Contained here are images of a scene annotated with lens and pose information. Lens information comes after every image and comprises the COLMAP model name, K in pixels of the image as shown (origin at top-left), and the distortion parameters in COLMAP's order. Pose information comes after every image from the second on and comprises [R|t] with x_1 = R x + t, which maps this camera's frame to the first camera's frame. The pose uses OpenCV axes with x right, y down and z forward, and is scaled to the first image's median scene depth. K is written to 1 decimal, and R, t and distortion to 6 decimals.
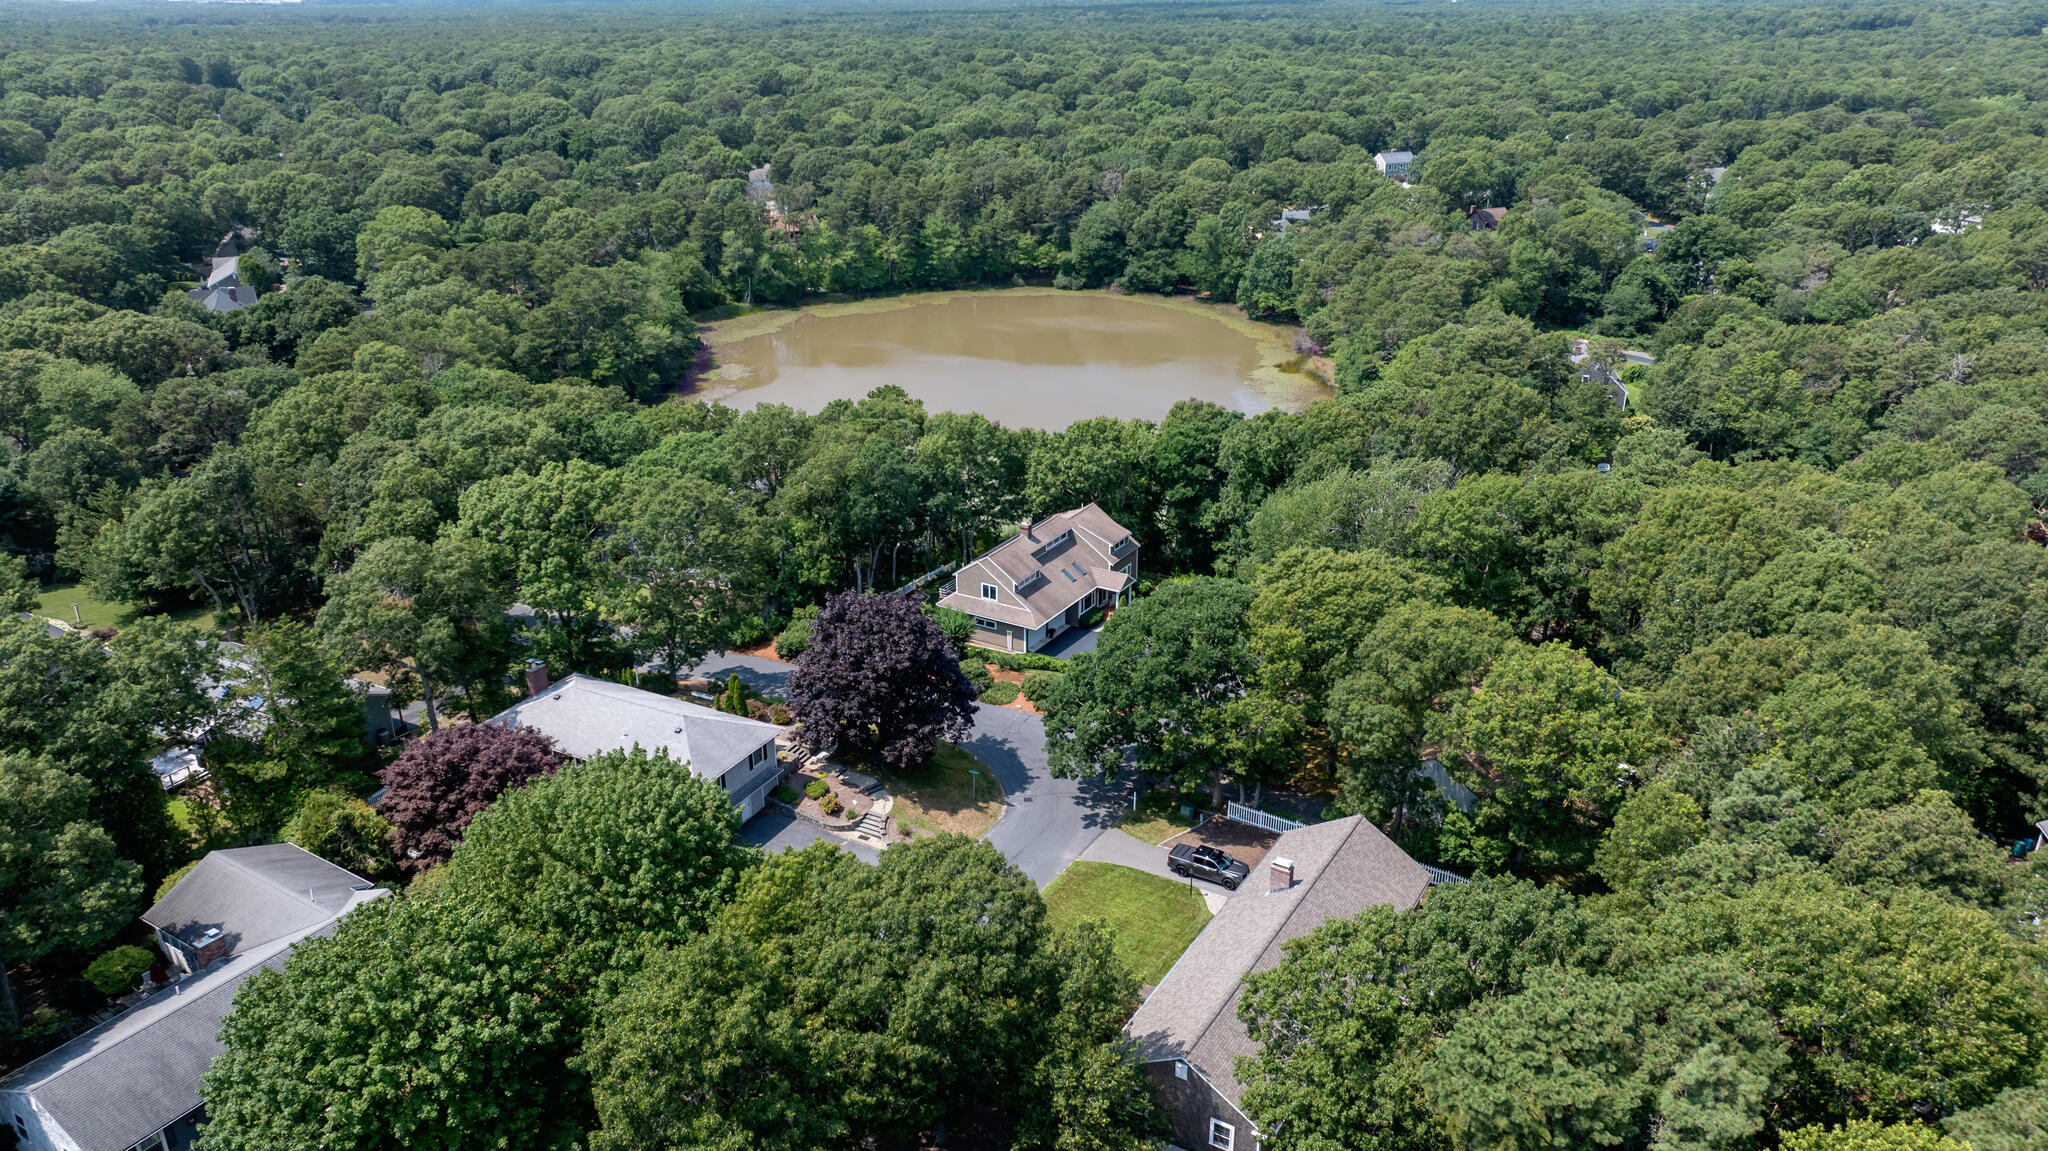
lens RADIAL K [[1451.9, 0, 1025.8], [0, 1451.9, 596.3], [0, 0, 1]] dist [-0.017533, 0.011870]
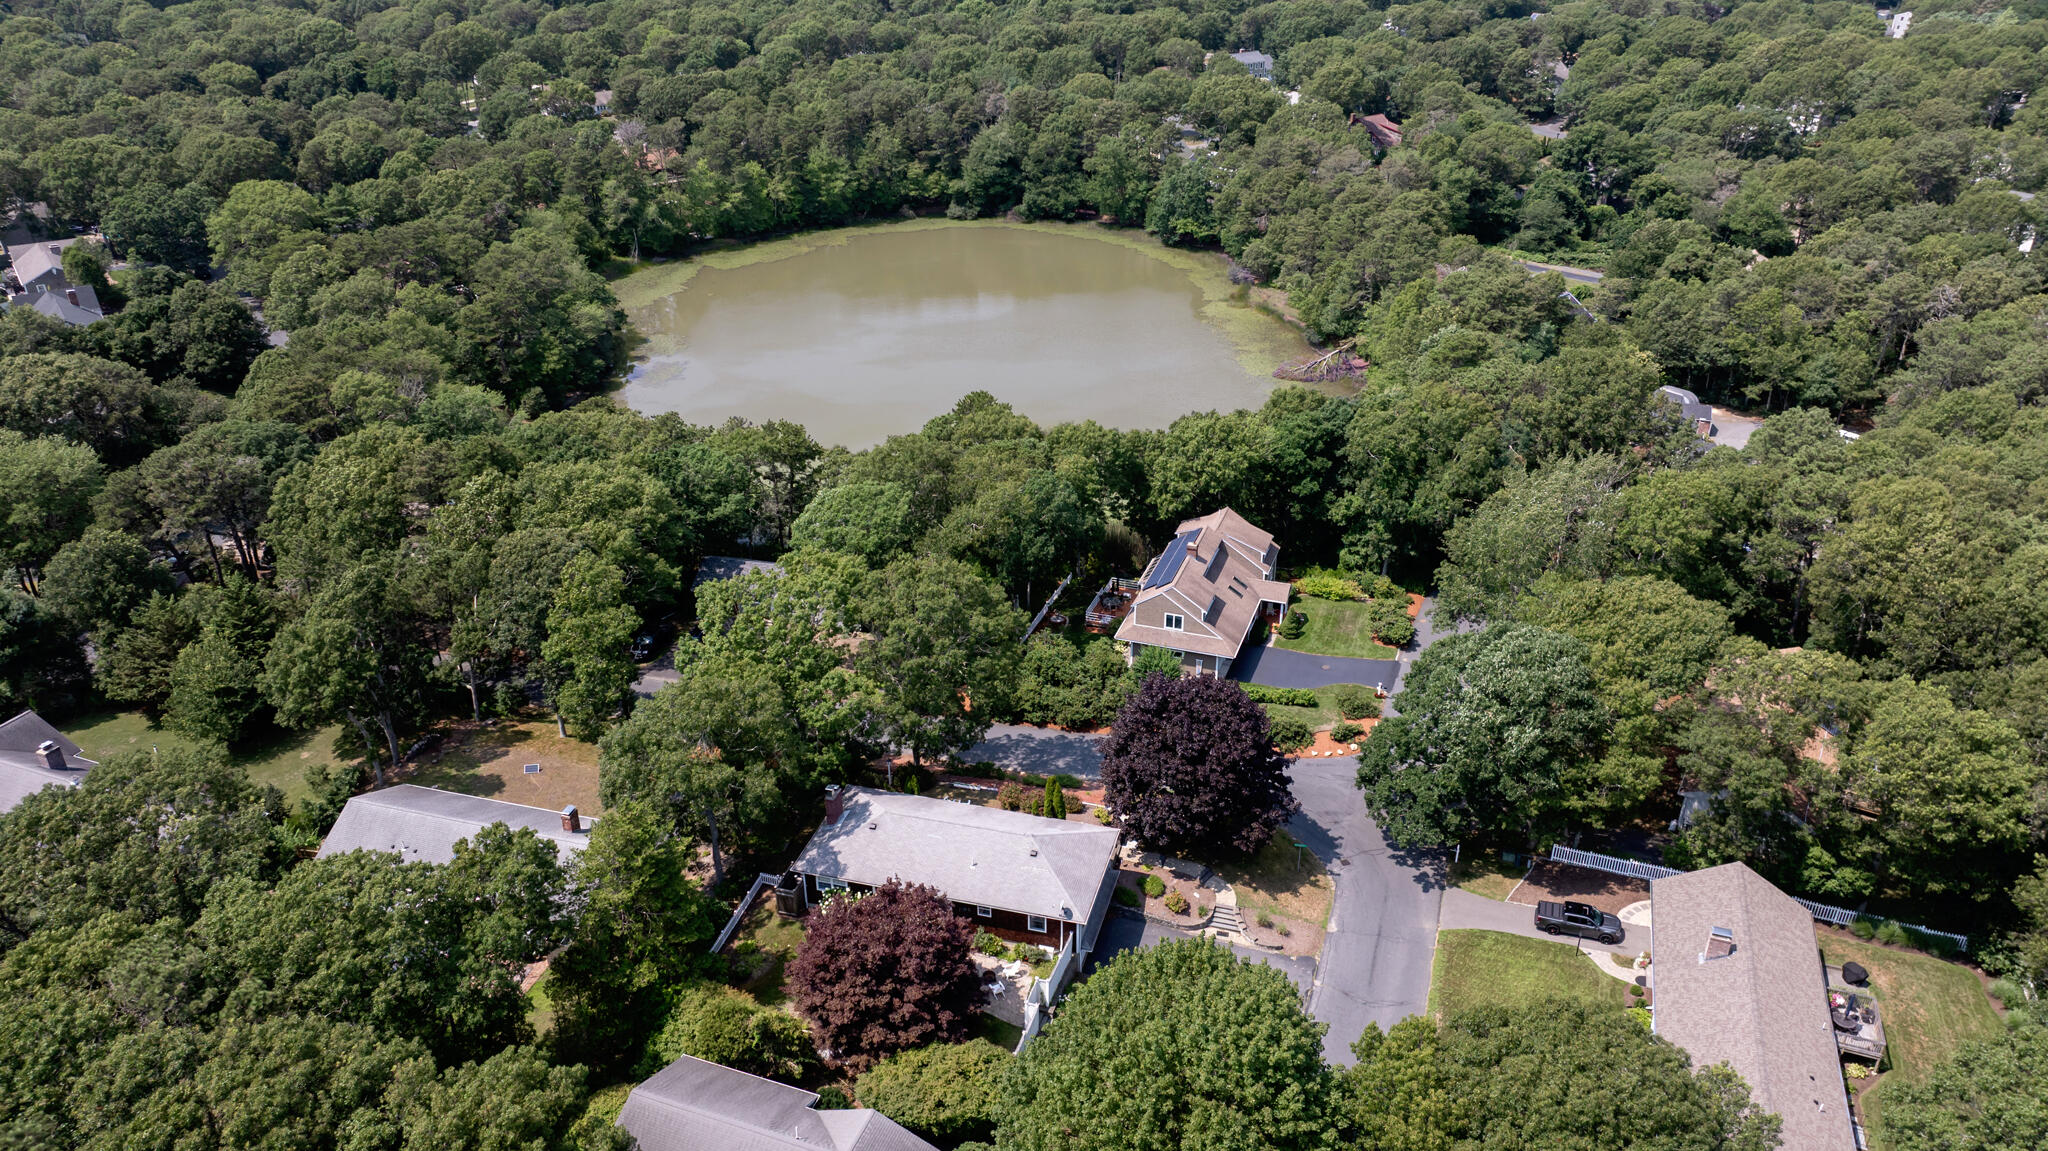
lens RADIAL K [[1451.9, 0, 1029.5], [0, 1451.9, 588.1], [0, 0, 1]] dist [-0.017533, 0.011870]
pose [[0.979471, -0.098637, 0.175805, -0.219807], [0.084040, 0.992512, 0.088641, -0.091045], [-0.183232, -0.072047, 0.980426, 0.052240]]
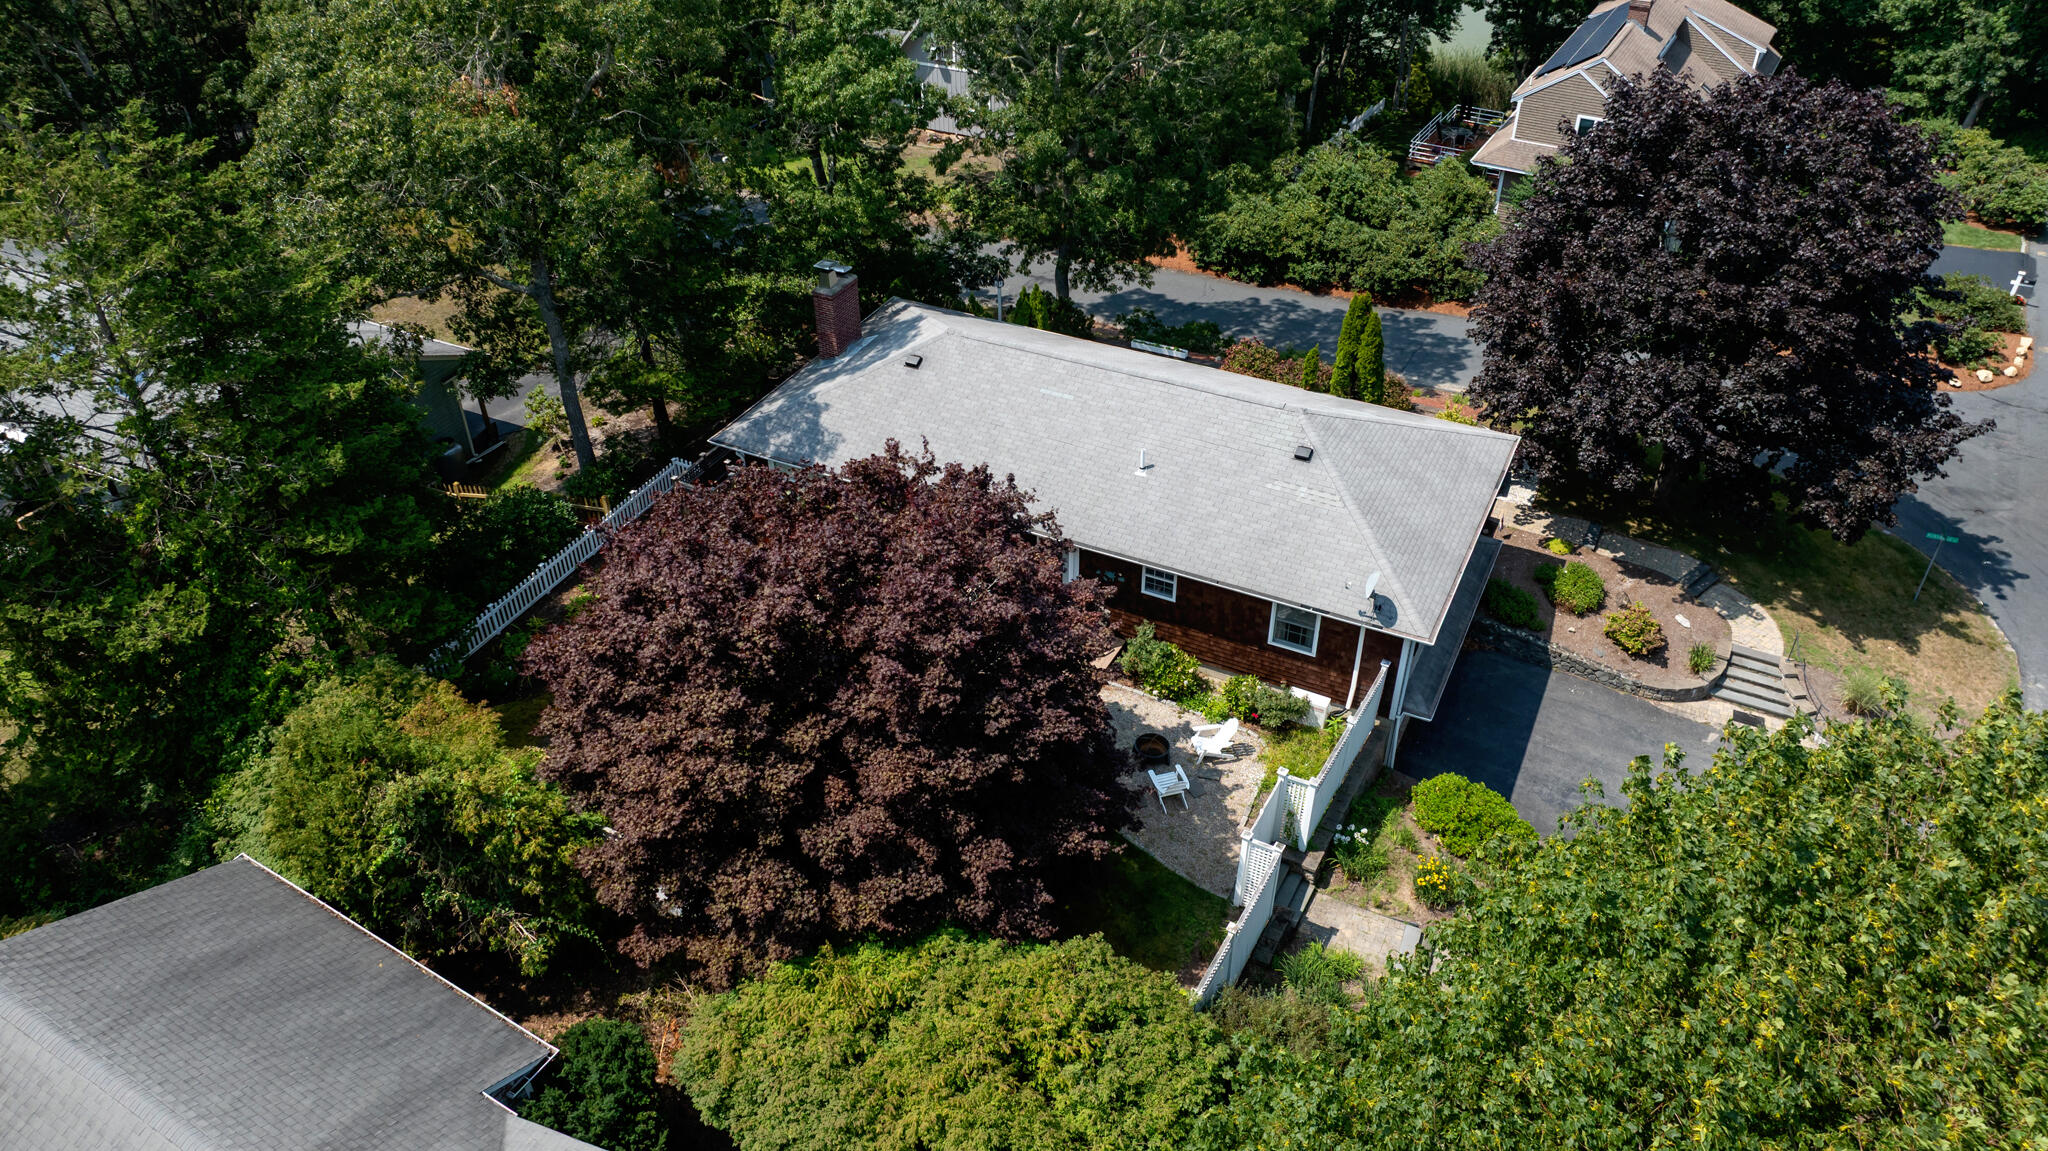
lens RADIAL K [[1451.9, 0, 1030.1], [0, 1451.9, 573.9], [0, 0, 1]] dist [-0.017533, 0.011870]
pose [[0.999828, -0.012200, 0.013961, -0.176210], [0.008634, 0.972744, 0.231719, 0.021026], [-0.016407, -0.231559, 0.972683, 0.362828]]
